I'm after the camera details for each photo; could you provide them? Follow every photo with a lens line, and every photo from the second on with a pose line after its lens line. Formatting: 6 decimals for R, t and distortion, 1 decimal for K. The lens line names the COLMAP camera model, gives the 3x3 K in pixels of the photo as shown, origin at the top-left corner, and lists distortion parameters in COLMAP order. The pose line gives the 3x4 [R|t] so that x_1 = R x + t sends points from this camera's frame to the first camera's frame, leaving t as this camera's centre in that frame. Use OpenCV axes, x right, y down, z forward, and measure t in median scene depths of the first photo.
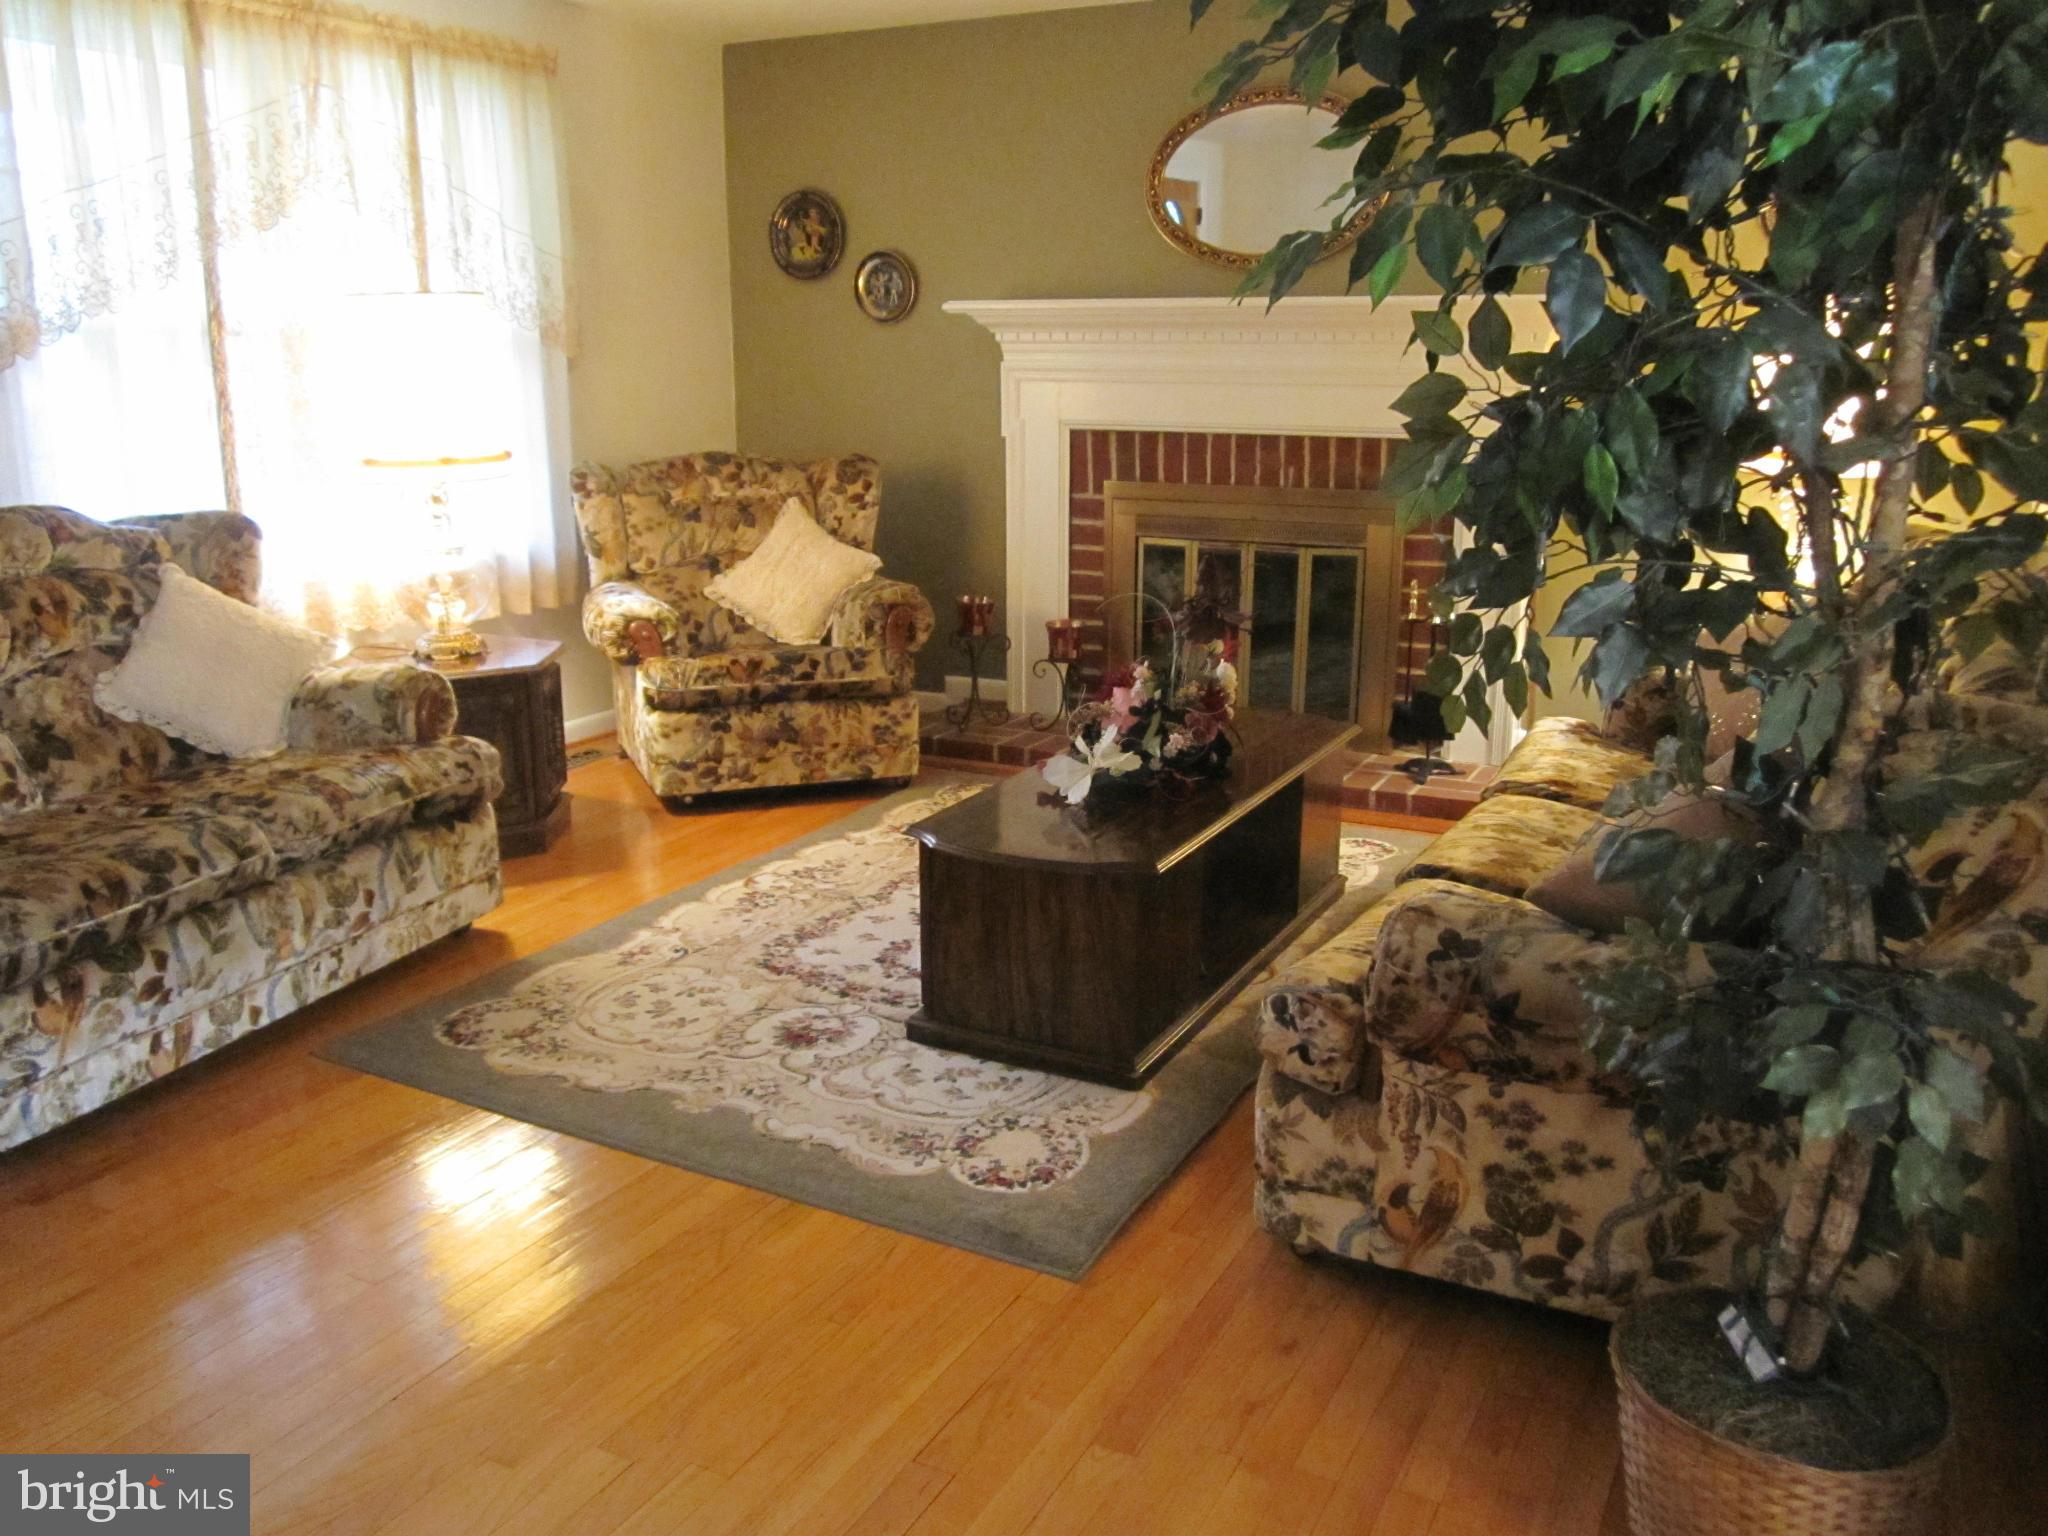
lens RADIAL K [[1655.2, 0, 1024.0], [0, 1655.2, 768.0], [0, 0, 1]] dist [-0.055180, 0.019457]
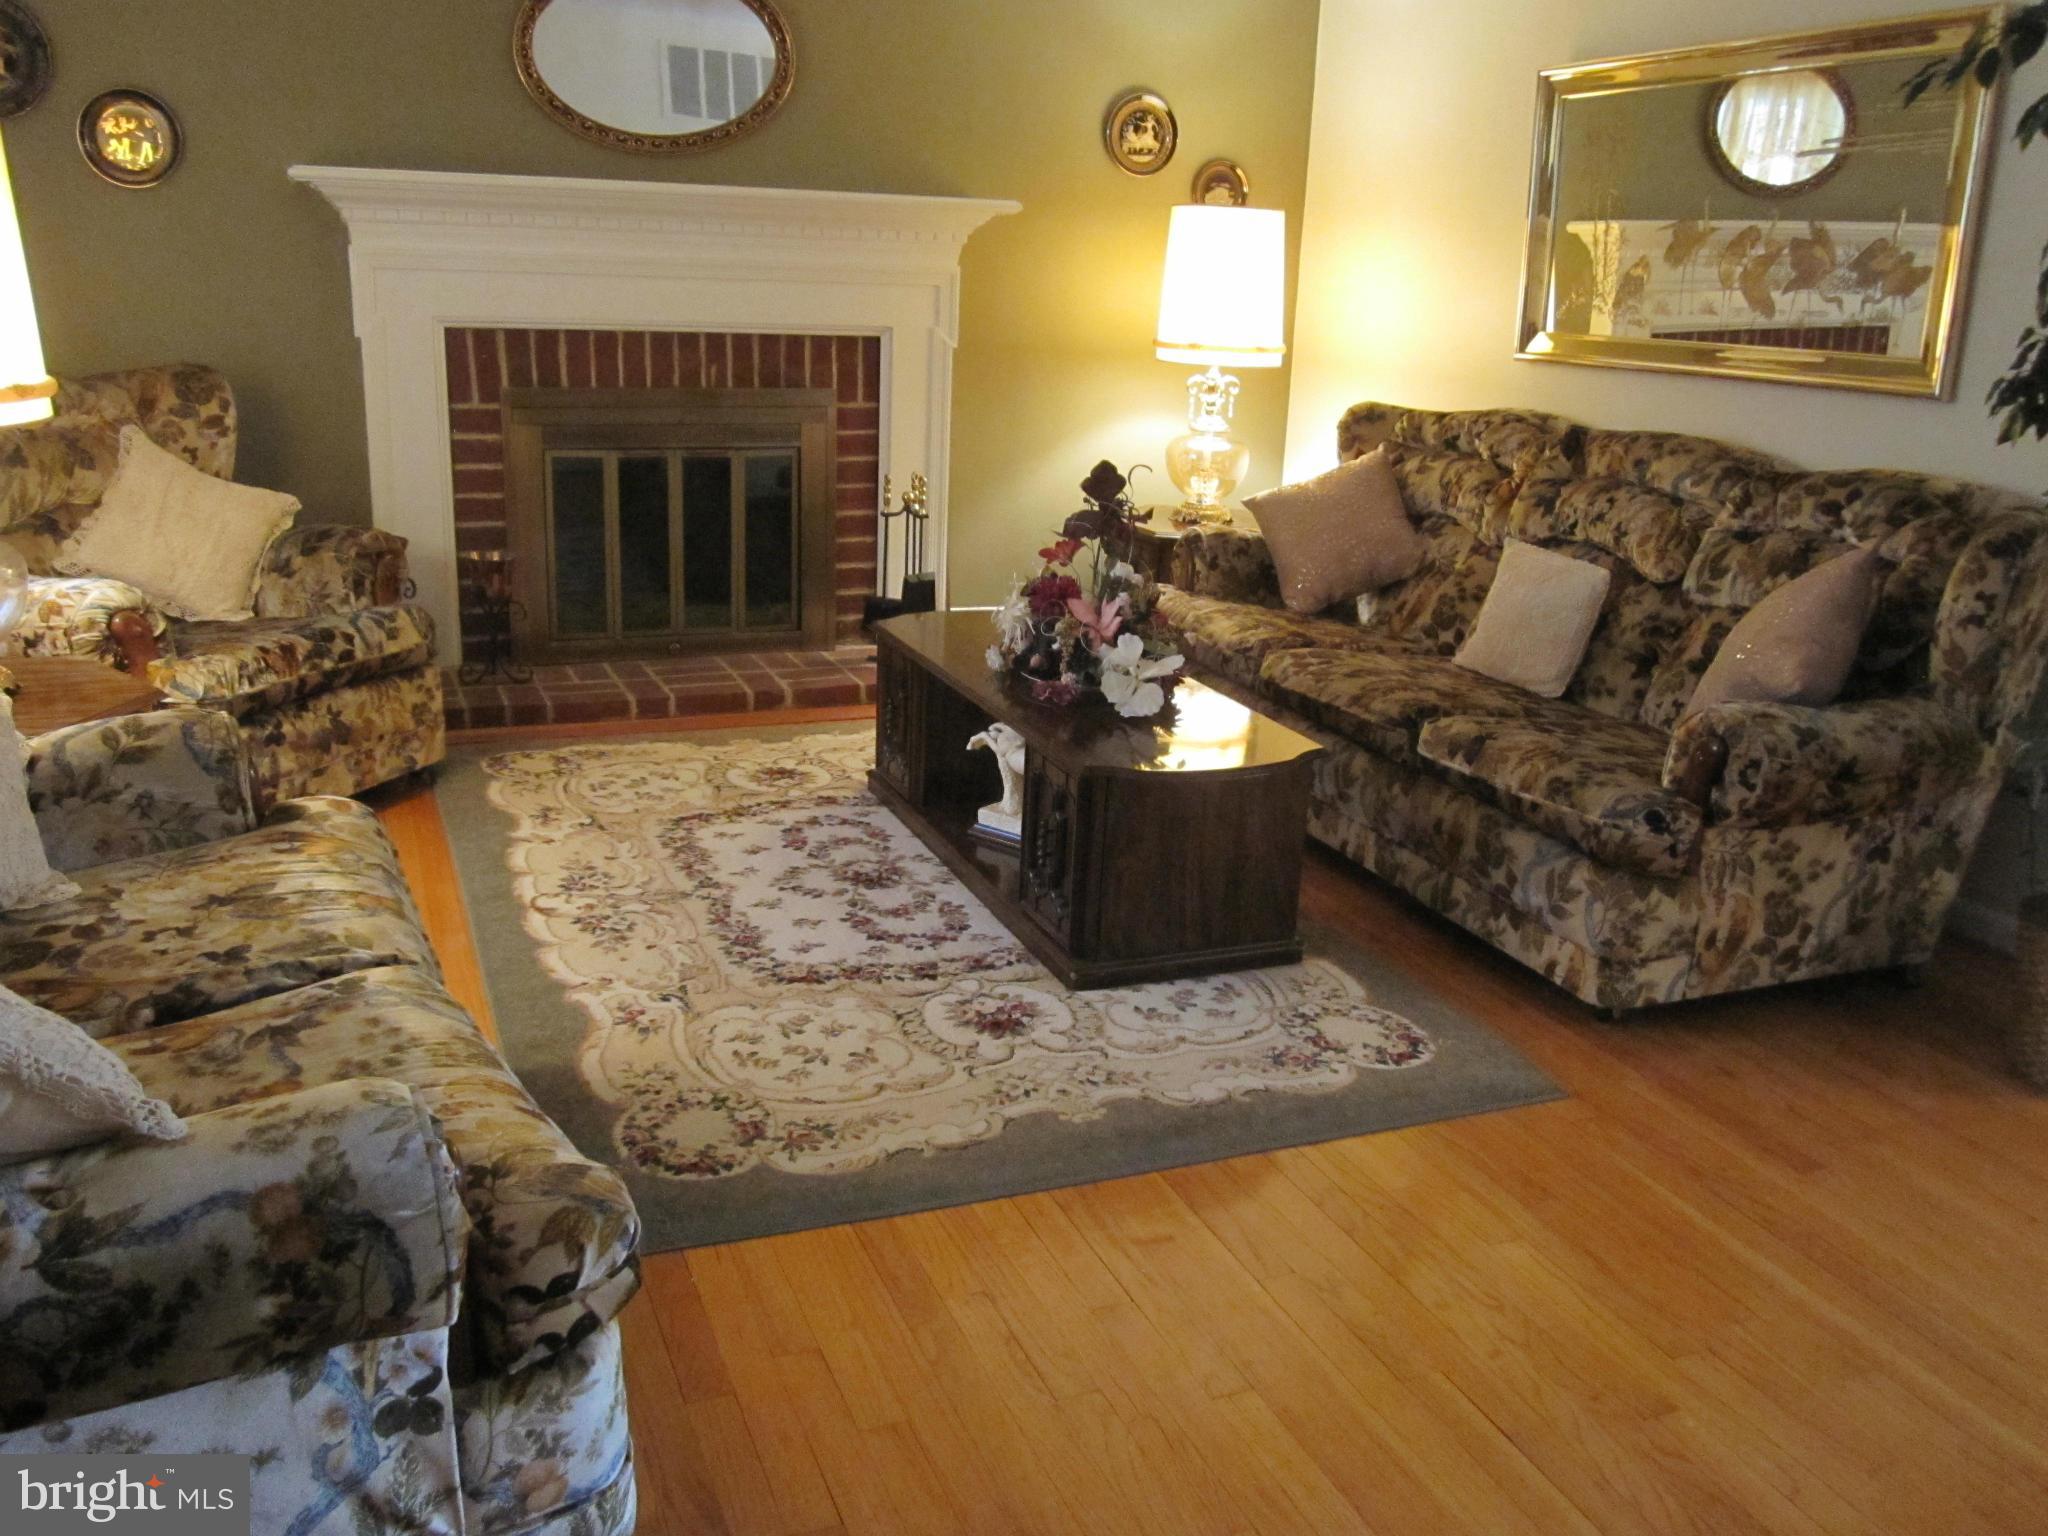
lens RADIAL K [[1655.2, 0, 1024.0], [0, 1655.2, 768.0], [0, 0, 1]] dist [-0.055180, 0.019457]
pose [[0.649165, -0.198771, 0.734218, -0.688547], [0.146311, 0.979858, 0.135910, -0.085215], [-0.746444, 0.019196, 0.665171, 0.350674]]
